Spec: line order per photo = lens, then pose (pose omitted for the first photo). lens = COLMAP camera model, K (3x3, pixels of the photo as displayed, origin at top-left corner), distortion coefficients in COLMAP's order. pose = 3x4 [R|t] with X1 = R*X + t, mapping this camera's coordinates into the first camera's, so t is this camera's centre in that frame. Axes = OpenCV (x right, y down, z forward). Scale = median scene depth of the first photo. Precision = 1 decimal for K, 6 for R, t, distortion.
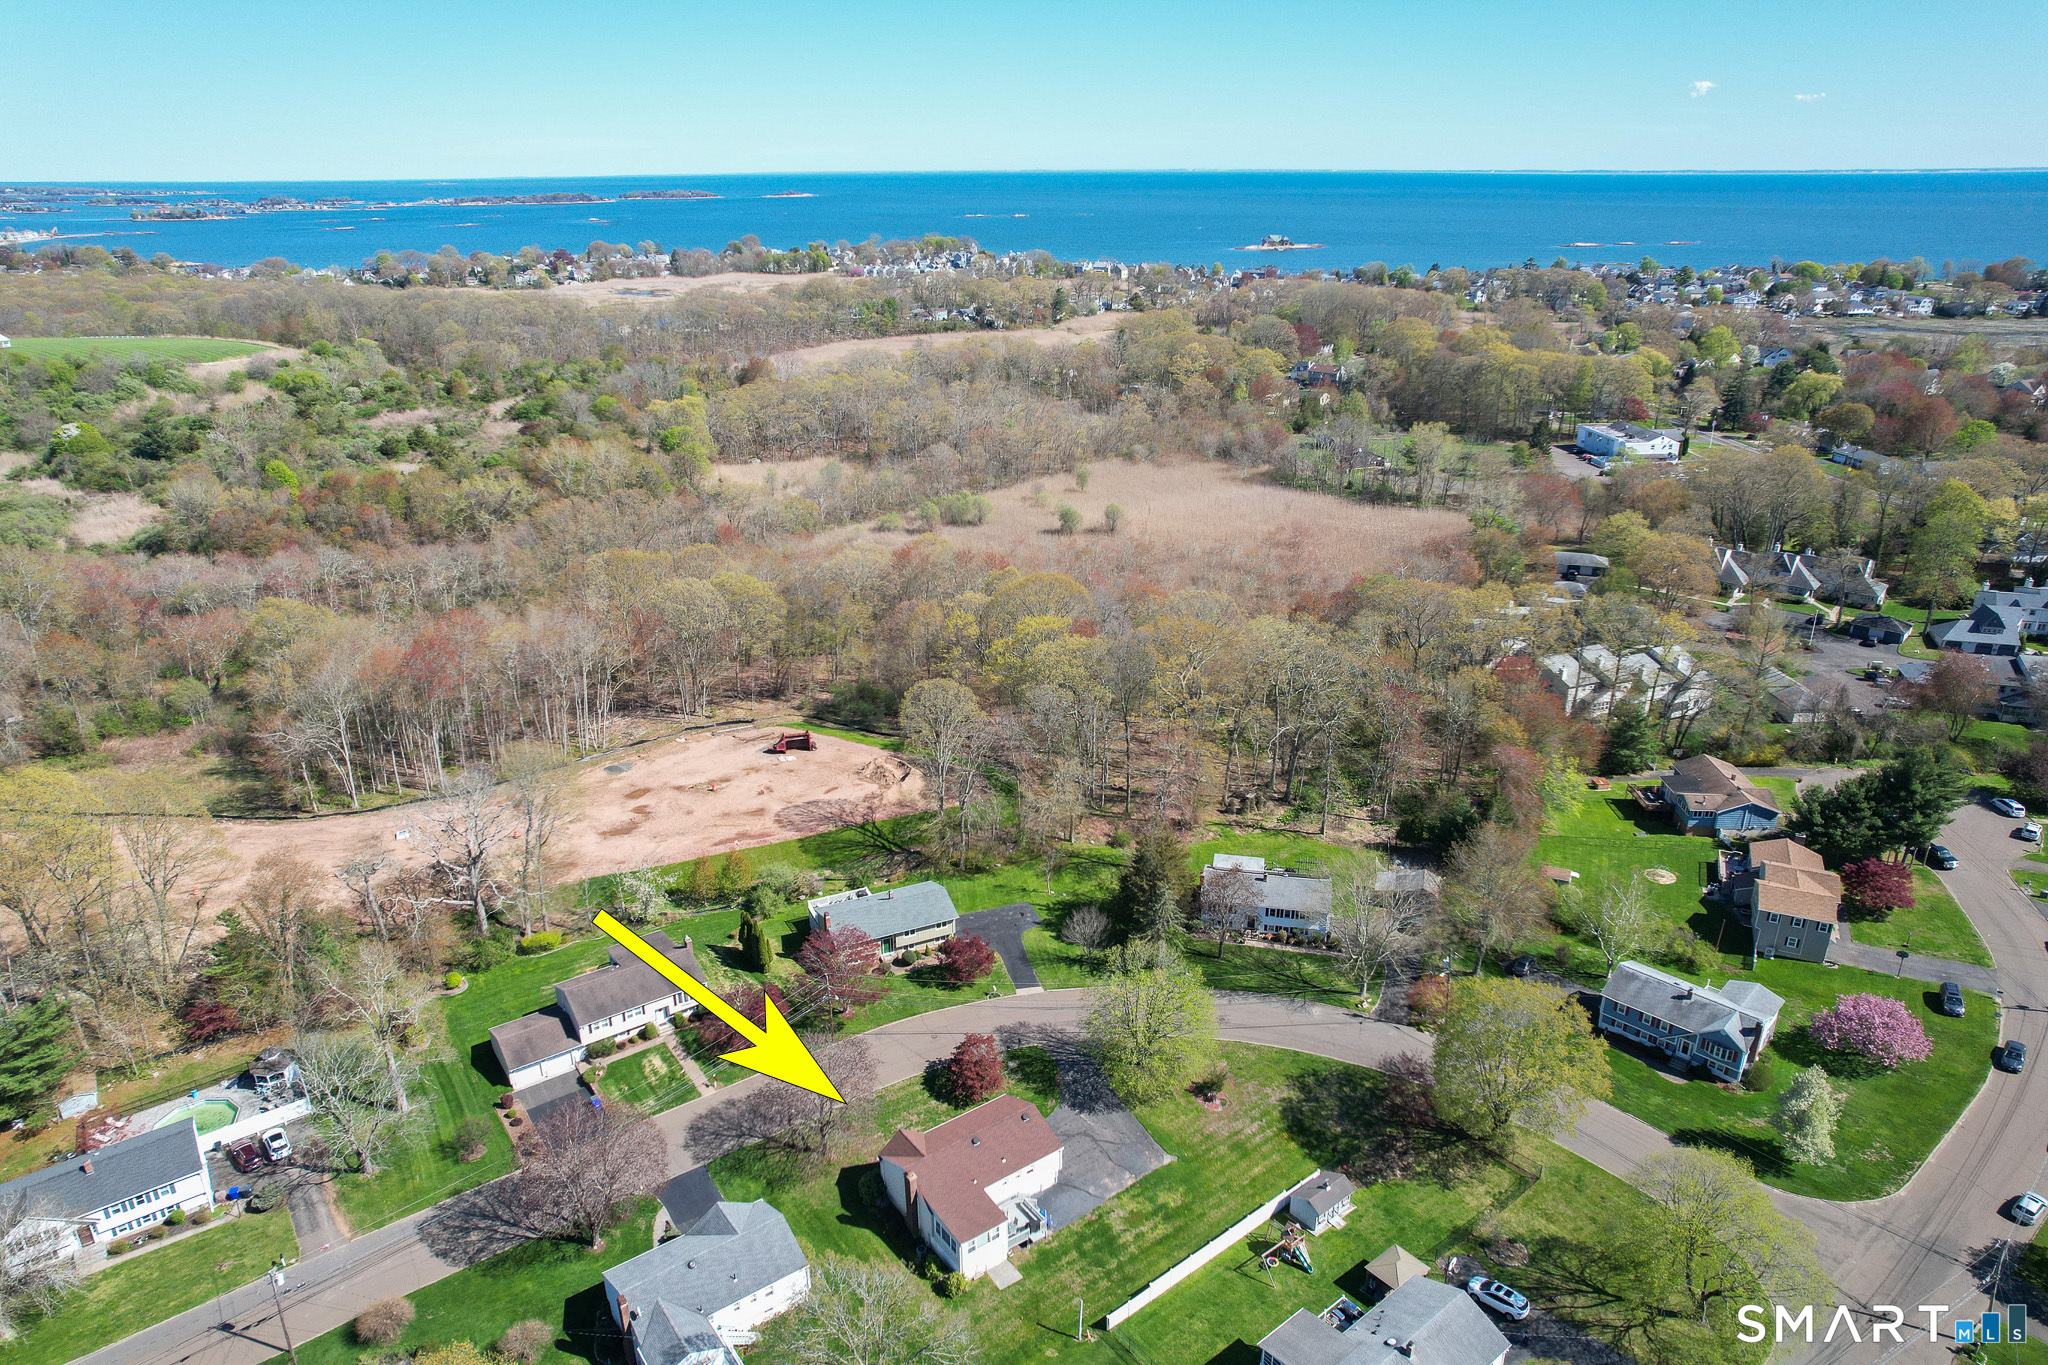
lens RADIAL K [[1306.6, 0, 1029.9], [0, 1306.6, 675.3], [0, 0, 1]] dist [-0.077200, 0.069458]
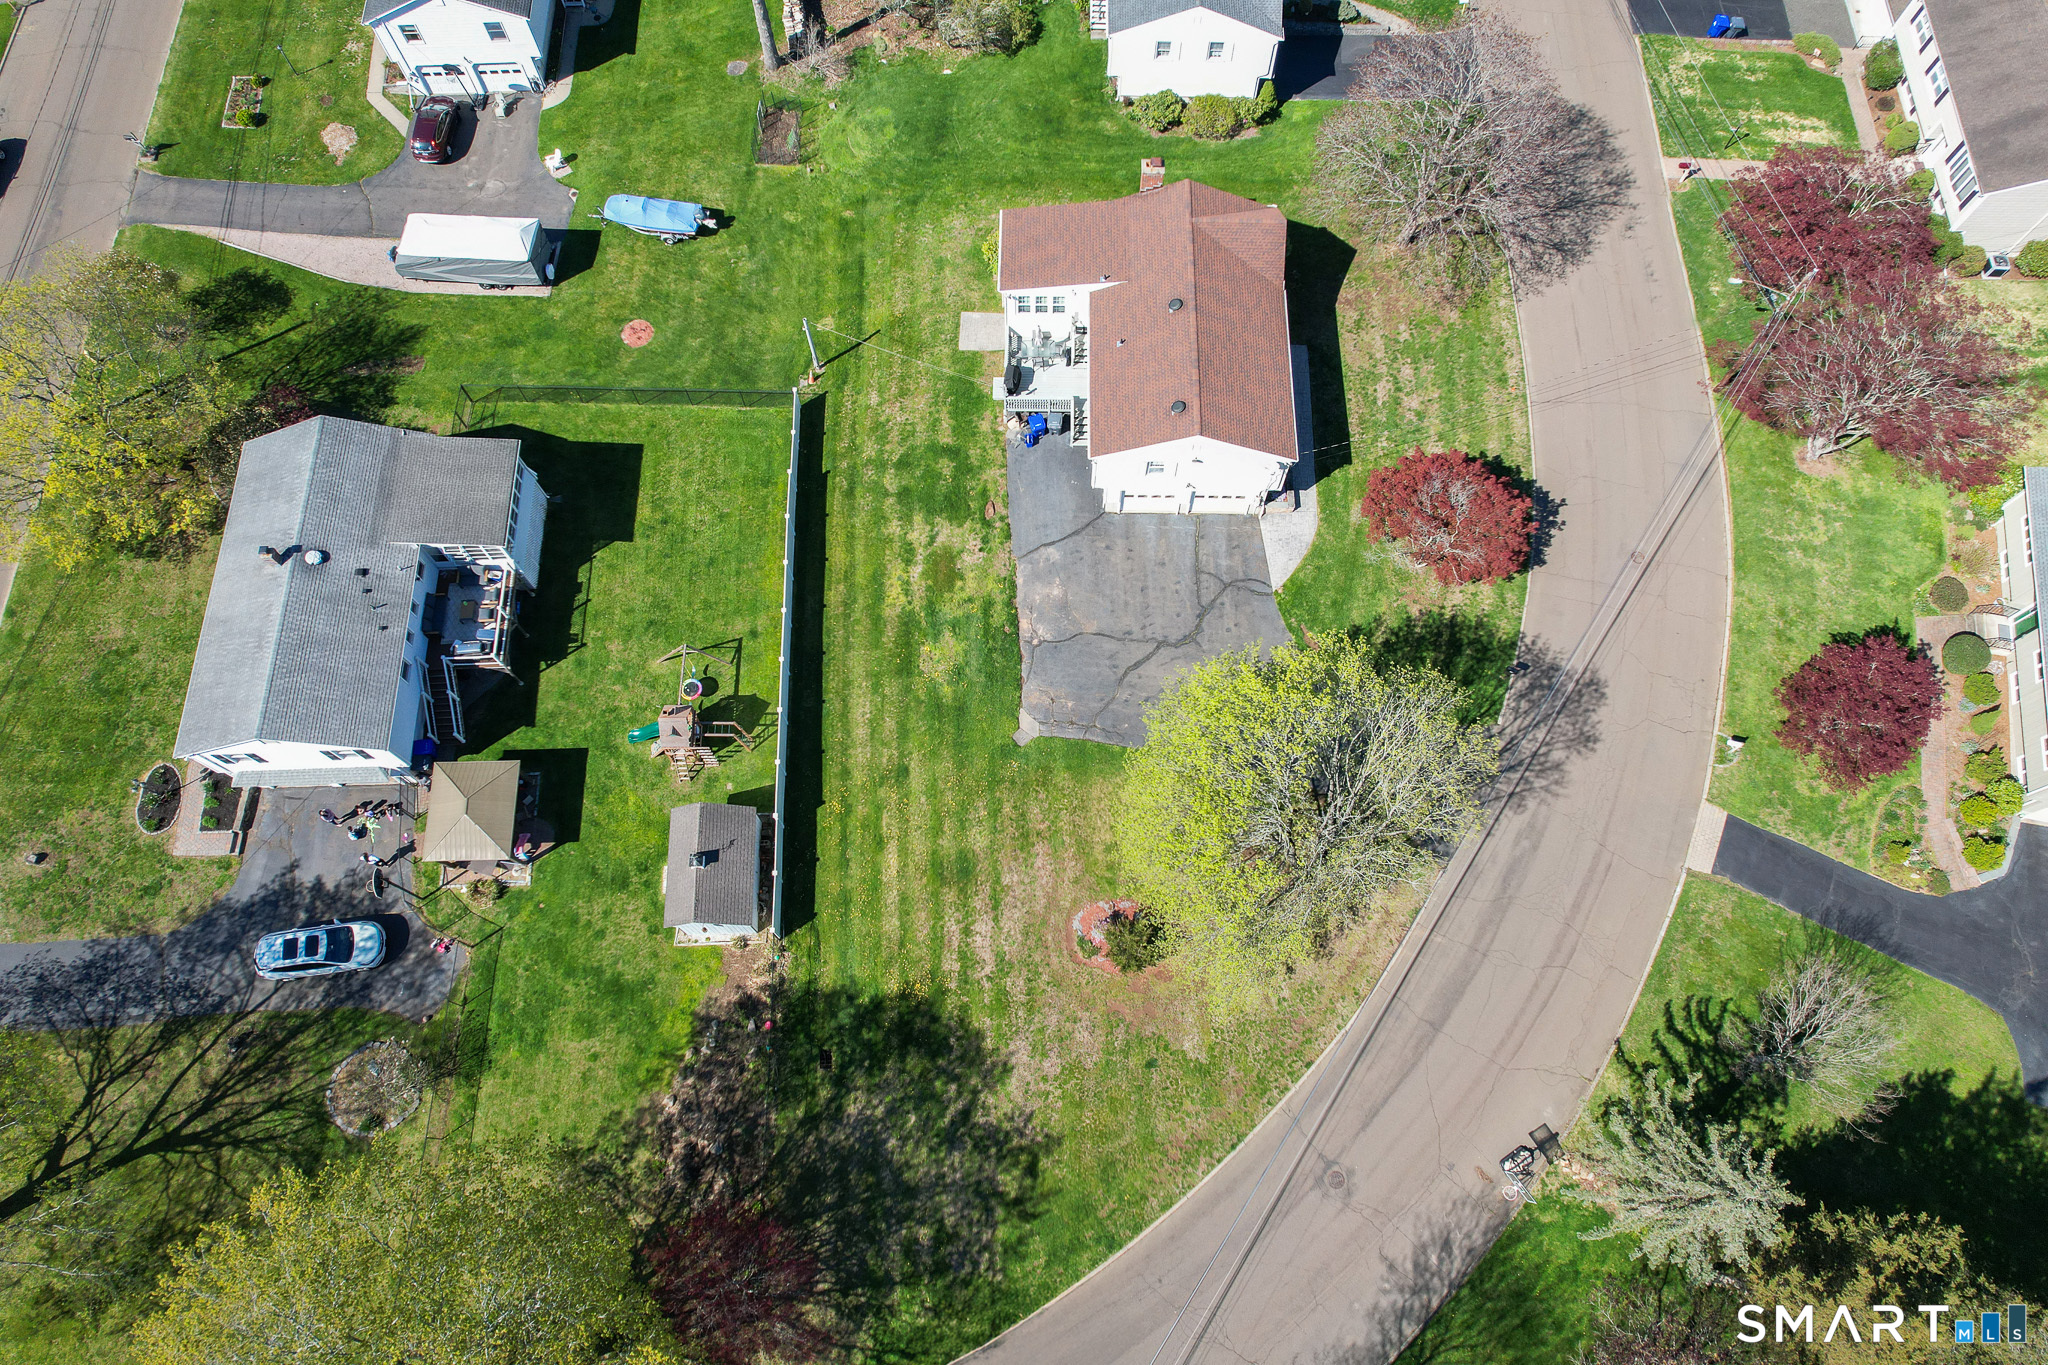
lens RADIAL K [[1306.6, 0, 1029.9], [0, 1306.6, 675.3], [0, 0, 1]] dist [-0.077200, 0.069458]
pose [[-0.600191, 0.743635, -0.294580, 0.217292], [-0.290064, 0.140863, 0.946583, -0.068259], [0.745408, 0.653578, 0.131157, 0.872258]]
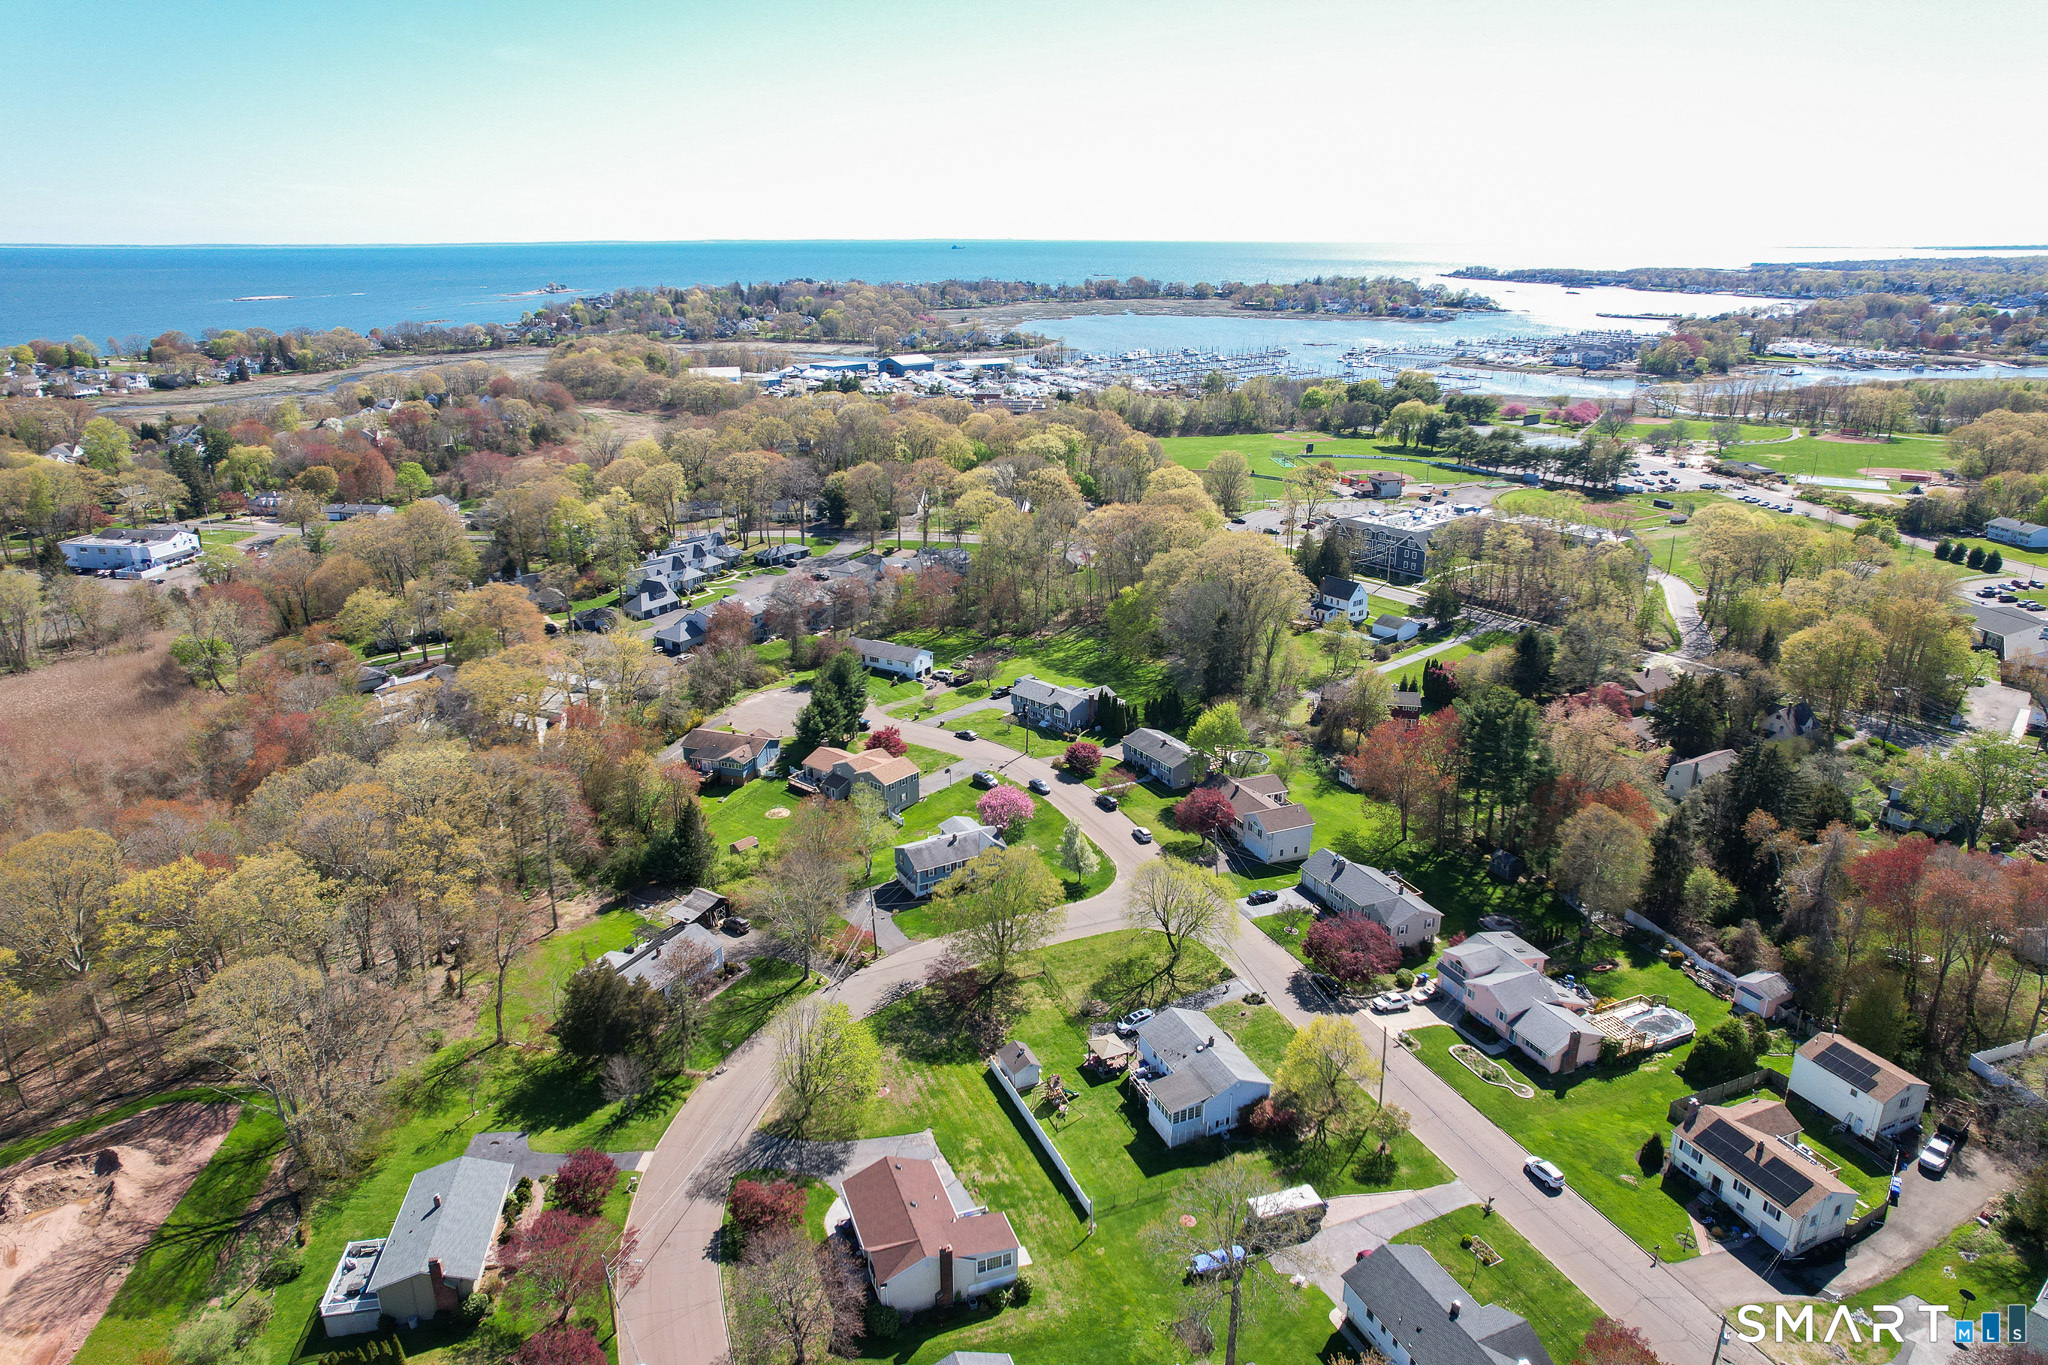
lens RADIAL K [[1306.6, 0, 1029.9], [0, 1306.6, 675.3], [0, 0, 1]] dist [-0.077200, 0.069458]
pose [[0.269216, -0.302864, 0.914219, -0.733292], [0.351168, 0.914782, 0.199639, -0.173739], [-0.896774, 0.267298, 0.352630, 0.392024]]
